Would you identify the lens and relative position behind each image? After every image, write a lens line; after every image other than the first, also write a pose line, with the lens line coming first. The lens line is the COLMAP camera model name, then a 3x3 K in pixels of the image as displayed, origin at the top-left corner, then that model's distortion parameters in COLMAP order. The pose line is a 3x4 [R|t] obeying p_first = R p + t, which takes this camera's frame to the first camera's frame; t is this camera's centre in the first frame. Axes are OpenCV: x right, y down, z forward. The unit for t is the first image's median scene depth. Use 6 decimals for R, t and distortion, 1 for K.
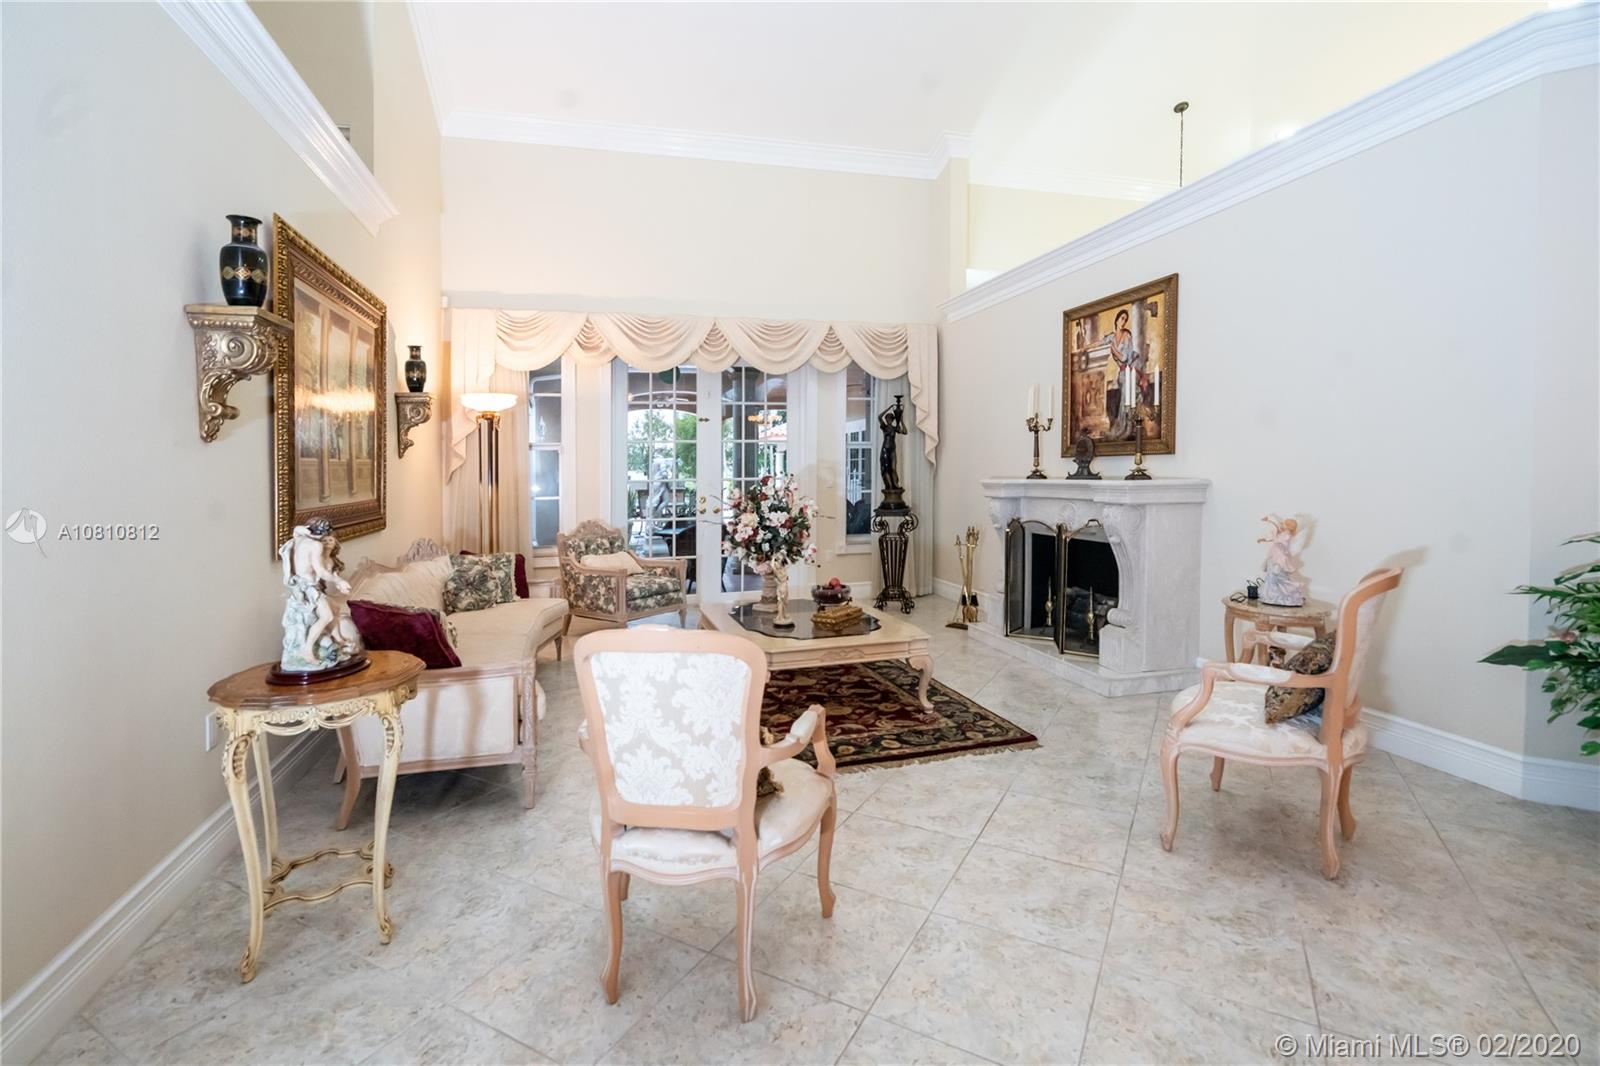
lens RADIAL K [[743.3, 0, 788.0], [0, 743.3, 478.6], [0, 0, 1]] dist [-0.001619, 0.000325]
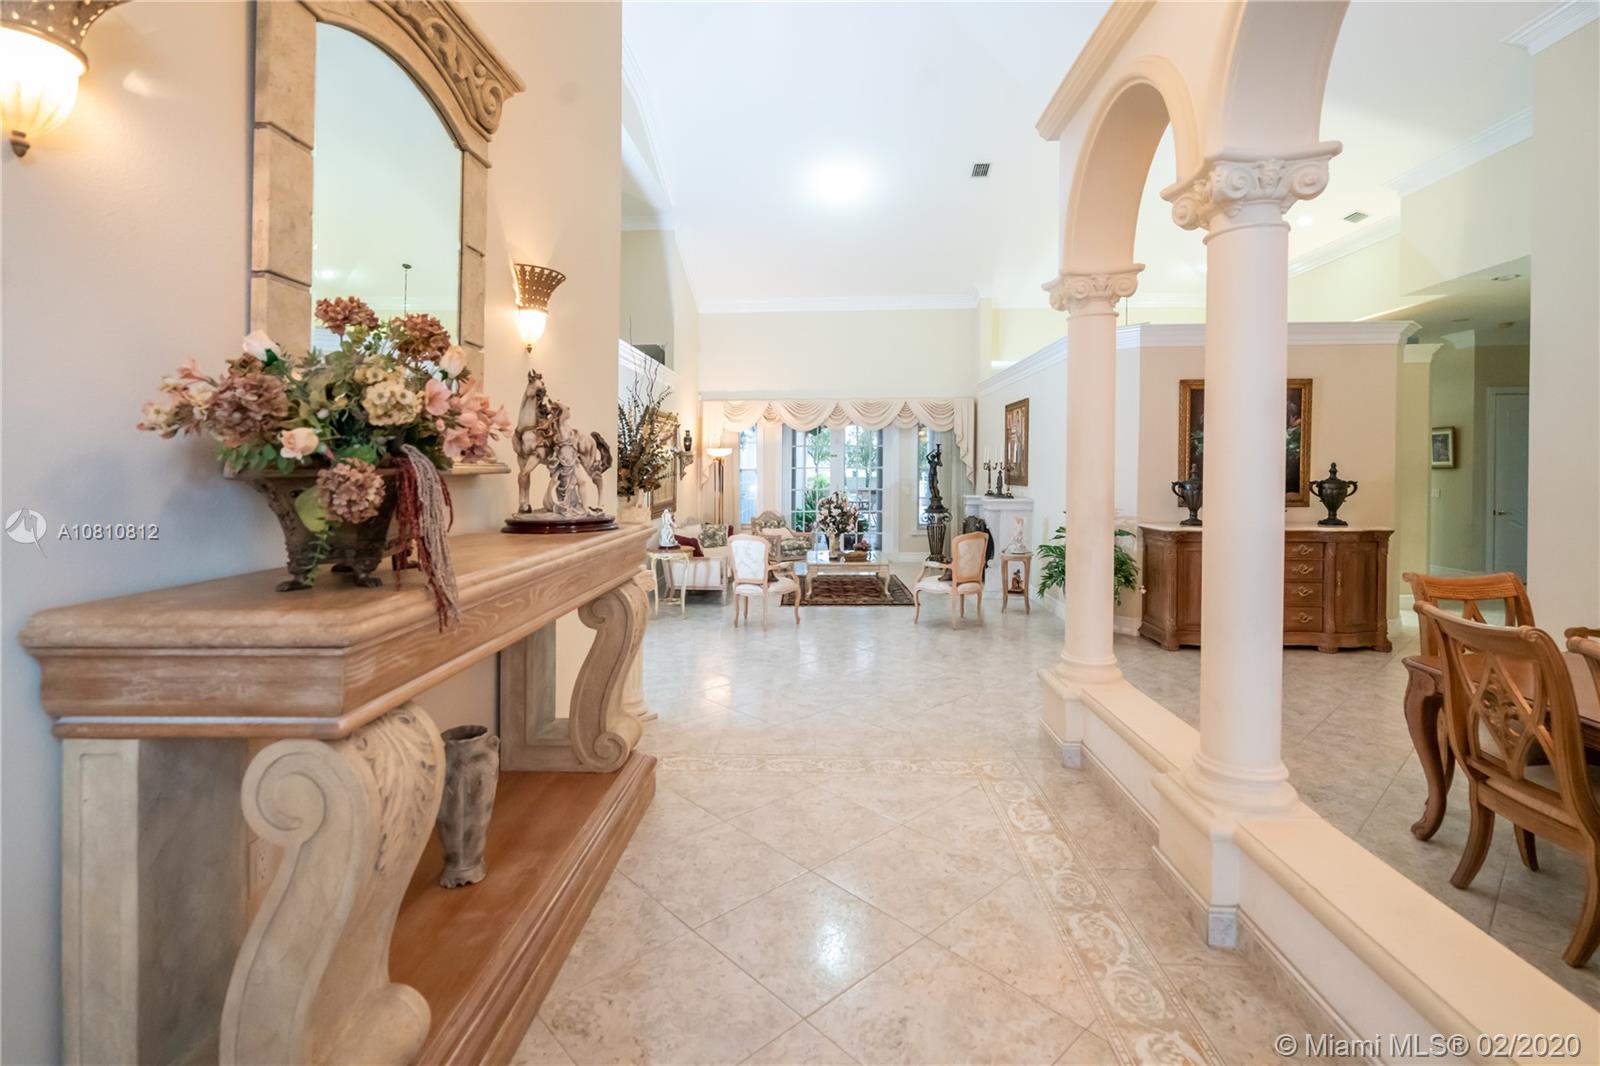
lens RADIAL K [[743.3, 0, 788.0], [0, 743.3, 478.6], [0, 0, 1]] dist [-0.001619, 0.000325]
pose [[0.951914, 0.014584, -0.306019, 0.417752], [-0.012162, 0.999878, 0.009820, -0.052445], [0.306125, -0.005626, 0.951975, -0.919043]]
